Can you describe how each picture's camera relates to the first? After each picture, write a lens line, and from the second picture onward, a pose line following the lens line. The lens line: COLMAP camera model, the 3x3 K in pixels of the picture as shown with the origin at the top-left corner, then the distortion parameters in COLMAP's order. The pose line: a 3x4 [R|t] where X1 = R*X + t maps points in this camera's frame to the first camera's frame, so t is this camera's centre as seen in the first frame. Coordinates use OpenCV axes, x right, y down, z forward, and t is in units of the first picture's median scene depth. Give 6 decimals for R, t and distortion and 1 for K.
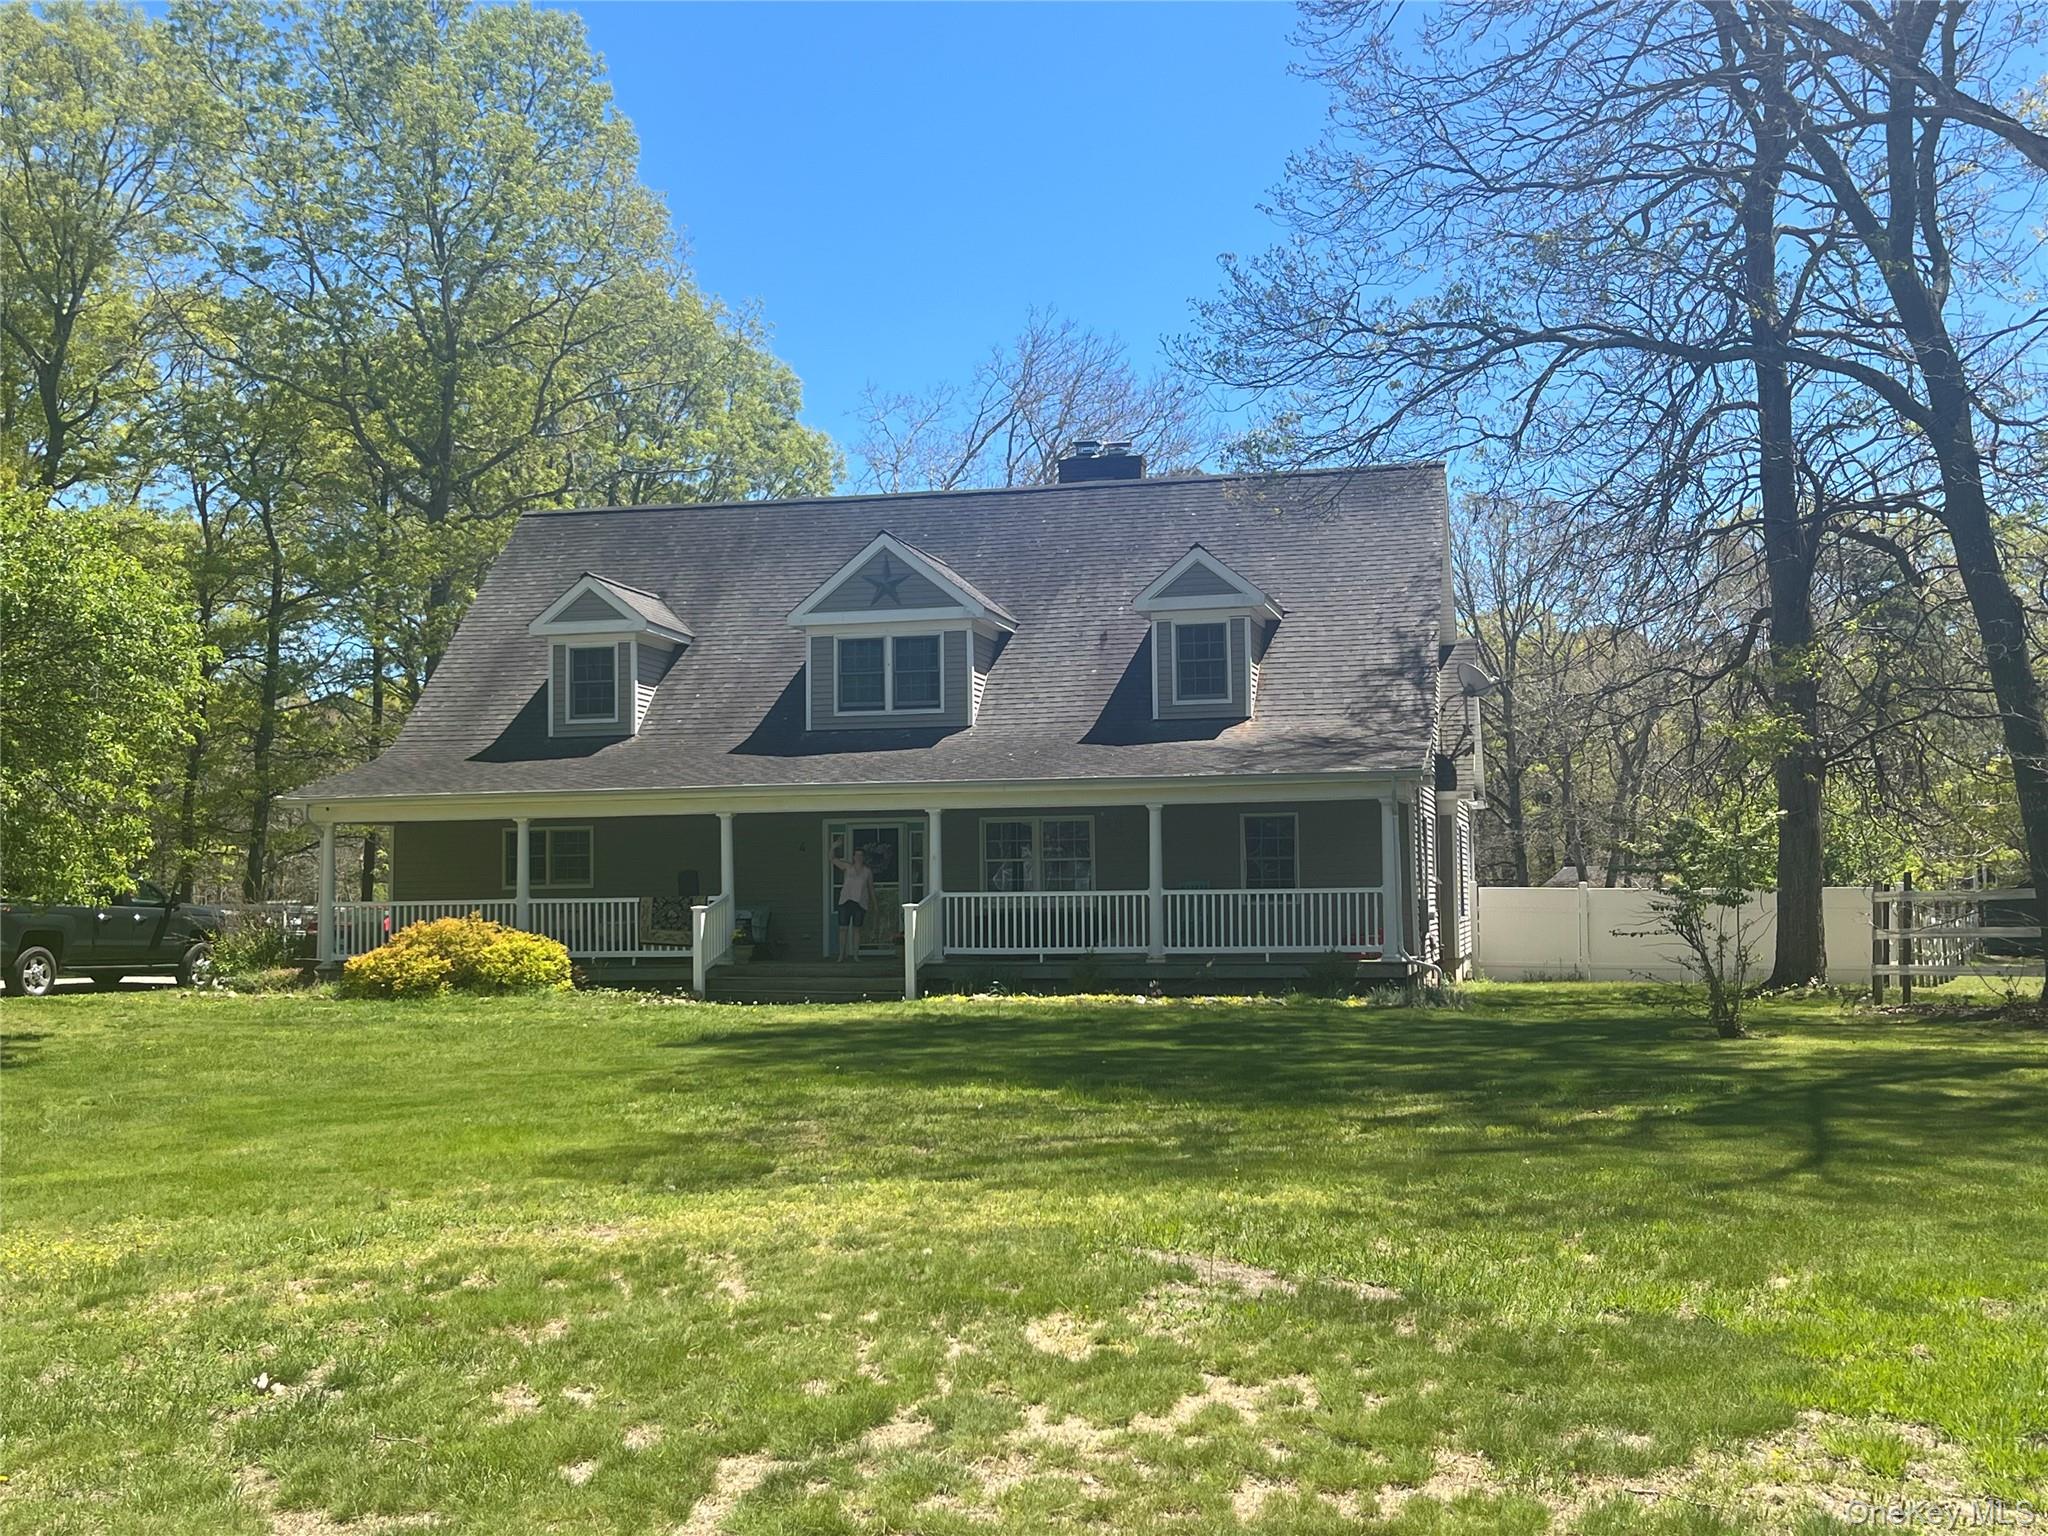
lens RADIAL K [[2126.9, 0, 1026.6], [0, 2126.9, 579.1], [0, 0, 1]] dist [0.219866, -0.193080]
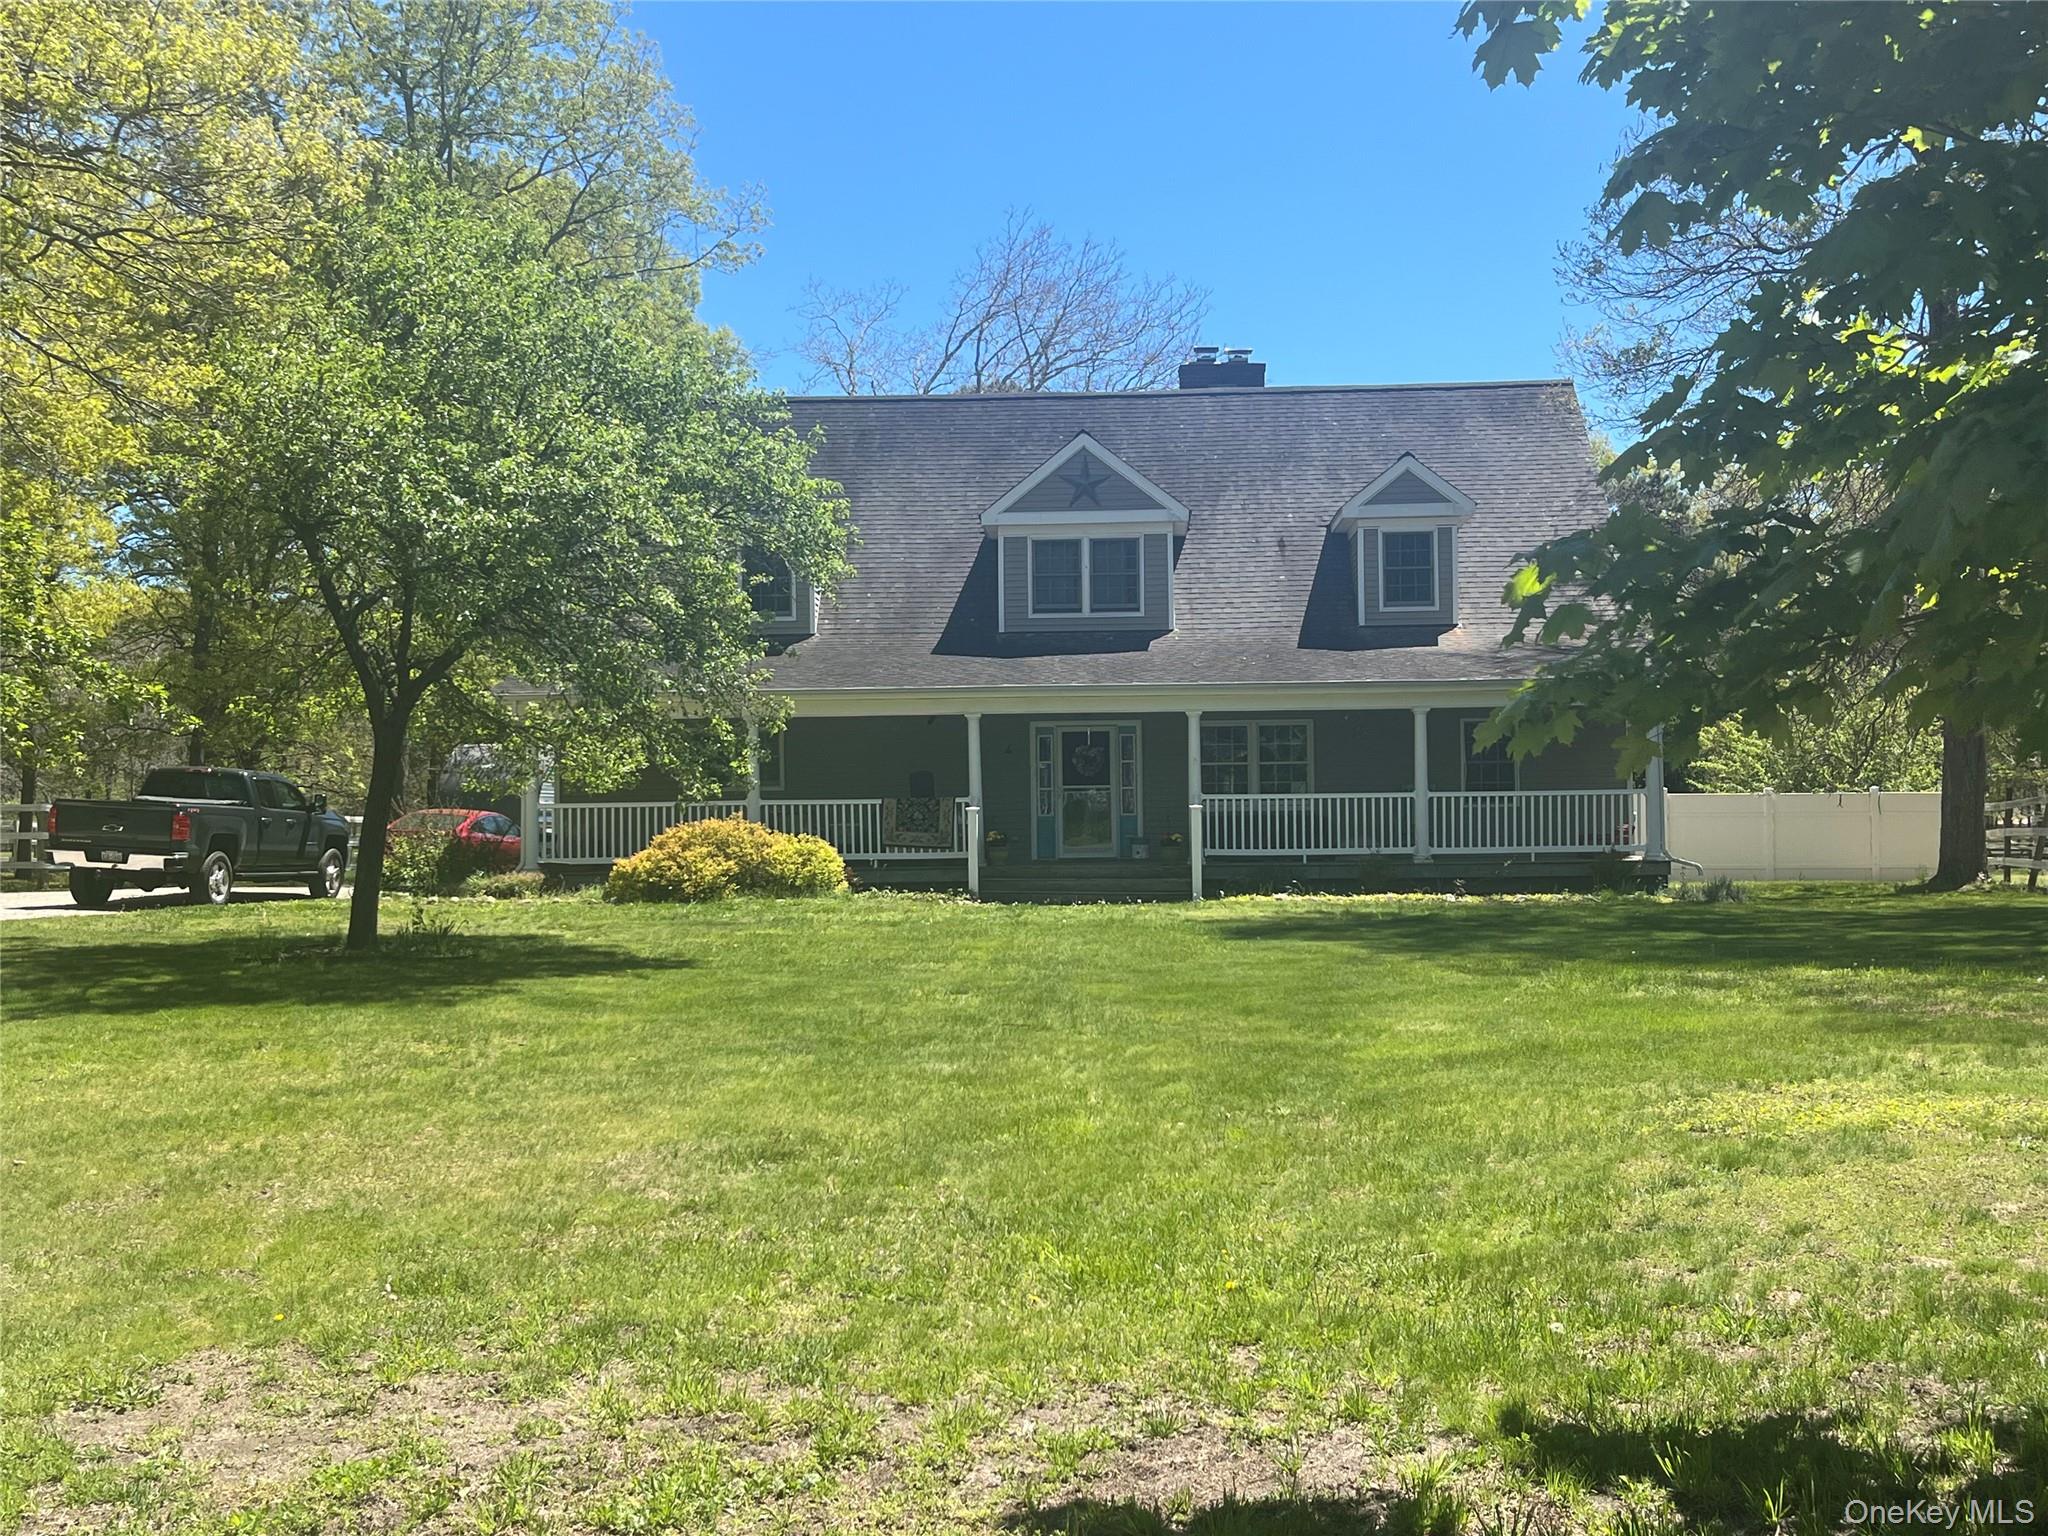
lens RADIAL K [[2126.9, 0, 1026.6], [0, 2126.9, 579.1], [0, 0, 1]] dist [0.219866, -0.193080]
pose [[0.977751, 0.017323, 0.209055, -0.315181], [-0.025488, 0.999011, 0.036428, 0.011287], [-0.208217, -0.040945, 0.977225, 0.044621]]
